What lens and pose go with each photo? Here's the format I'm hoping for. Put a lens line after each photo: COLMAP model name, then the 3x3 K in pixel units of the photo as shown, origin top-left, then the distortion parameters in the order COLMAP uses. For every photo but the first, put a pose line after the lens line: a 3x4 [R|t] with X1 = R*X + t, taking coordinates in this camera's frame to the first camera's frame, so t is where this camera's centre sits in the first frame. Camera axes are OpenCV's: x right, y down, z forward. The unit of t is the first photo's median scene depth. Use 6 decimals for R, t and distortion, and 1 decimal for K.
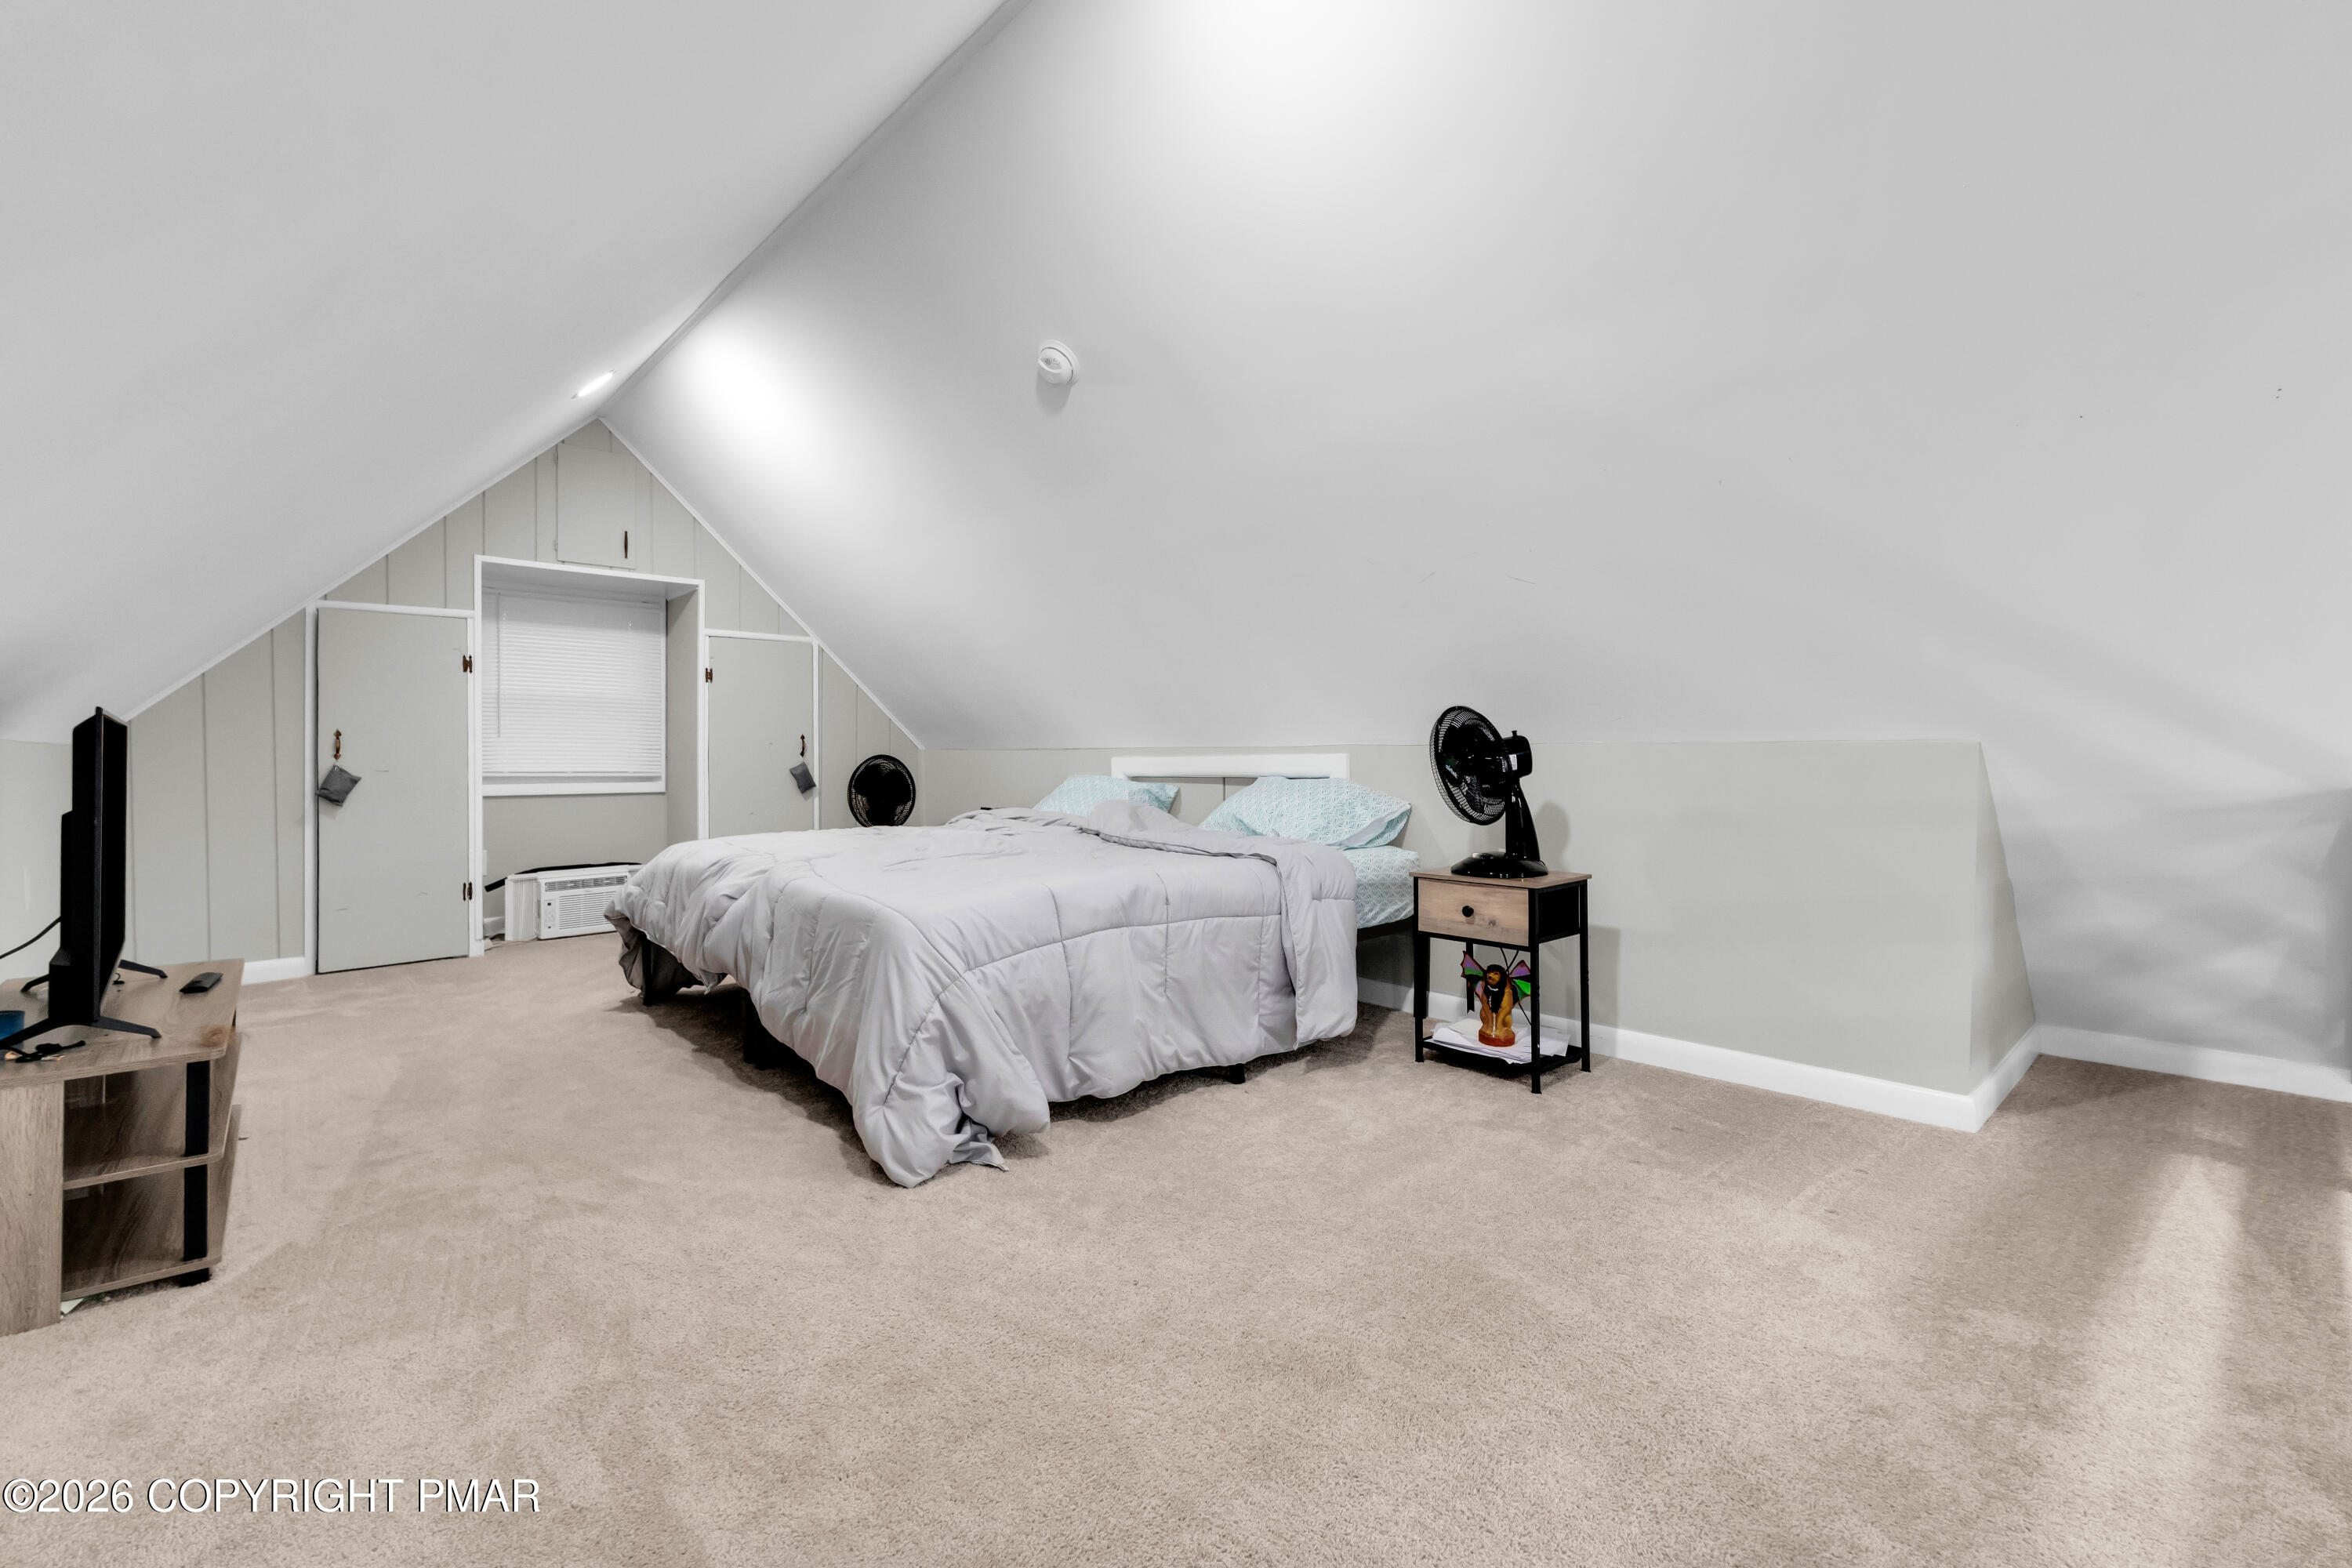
lens RADIAL K [[1024.7, 0, 1171.7], [0, 1024.7, 760.4], [0, 0, 1]] dist [0.000540, 0.000855]
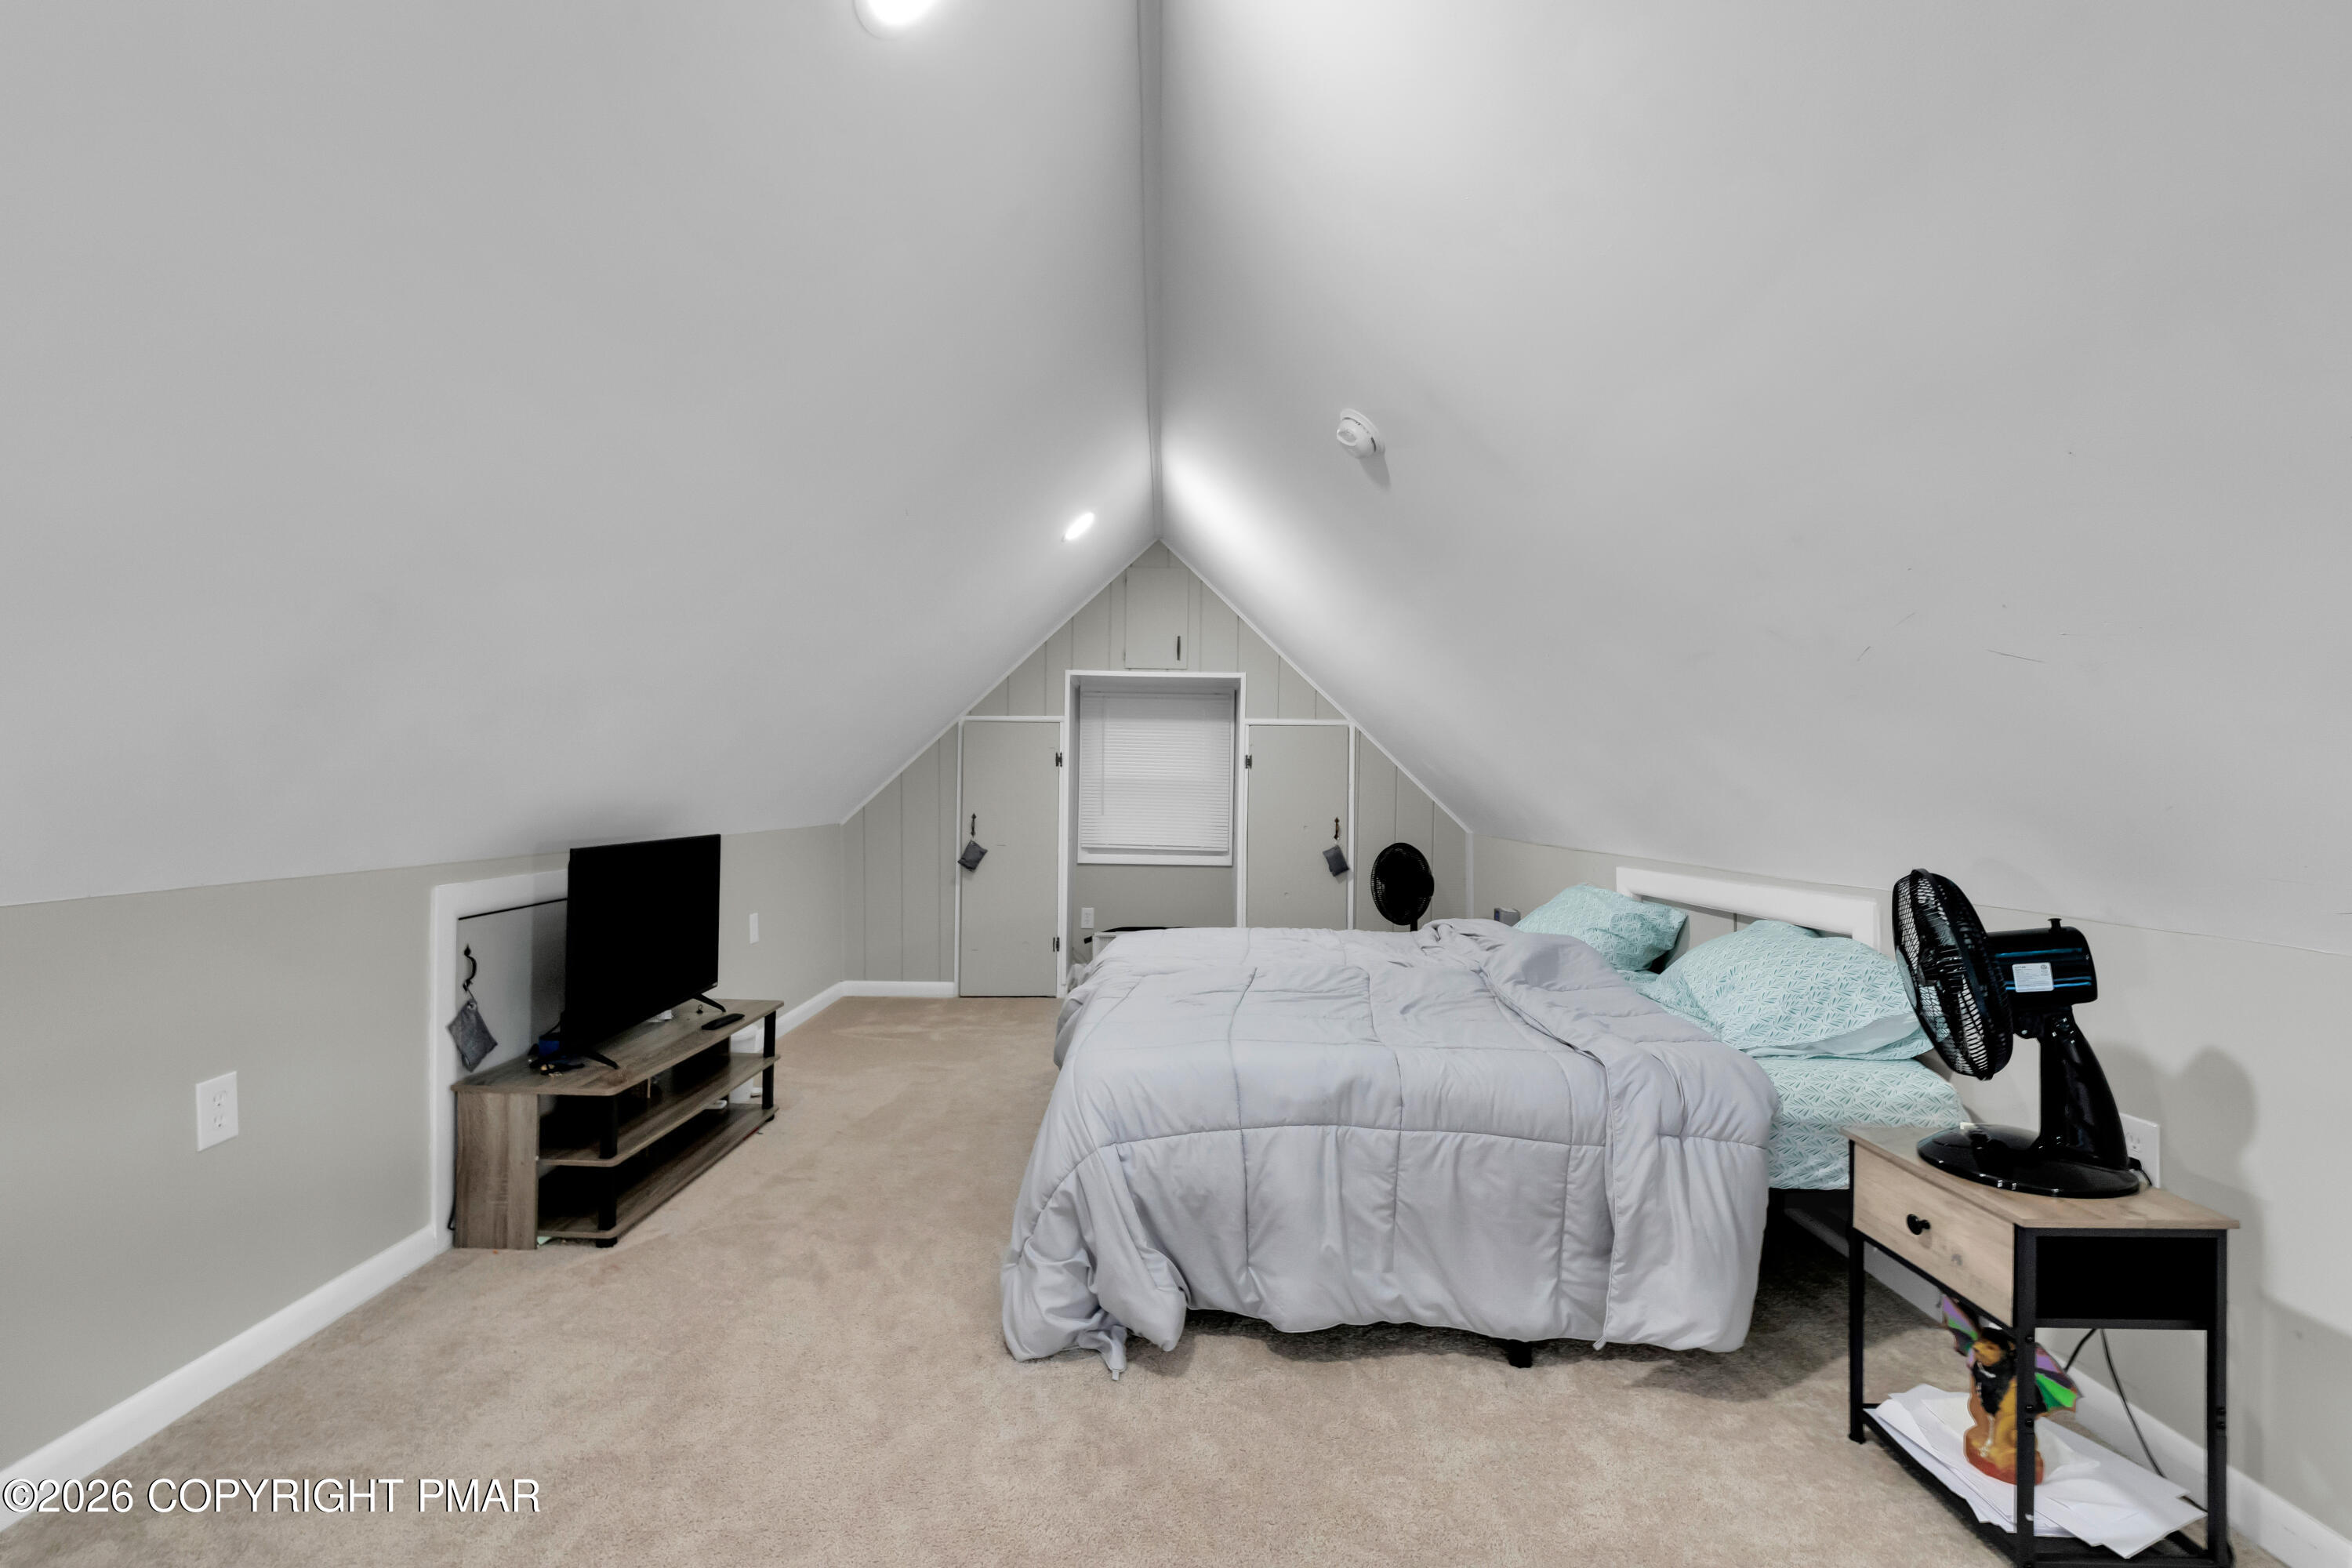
lens RADIAL K [[1024.7, 0, 1176.0], [0, 1024.7, 792.5], [0, 0, 1]] dist [0.000540, 0.000855]
pose [[0.738865, 0.017009, -0.673639, 0.365413], [-0.020287, 0.999790, 0.002993, -0.091461], [0.673548, 0.011454, 0.739055, 0.280164]]
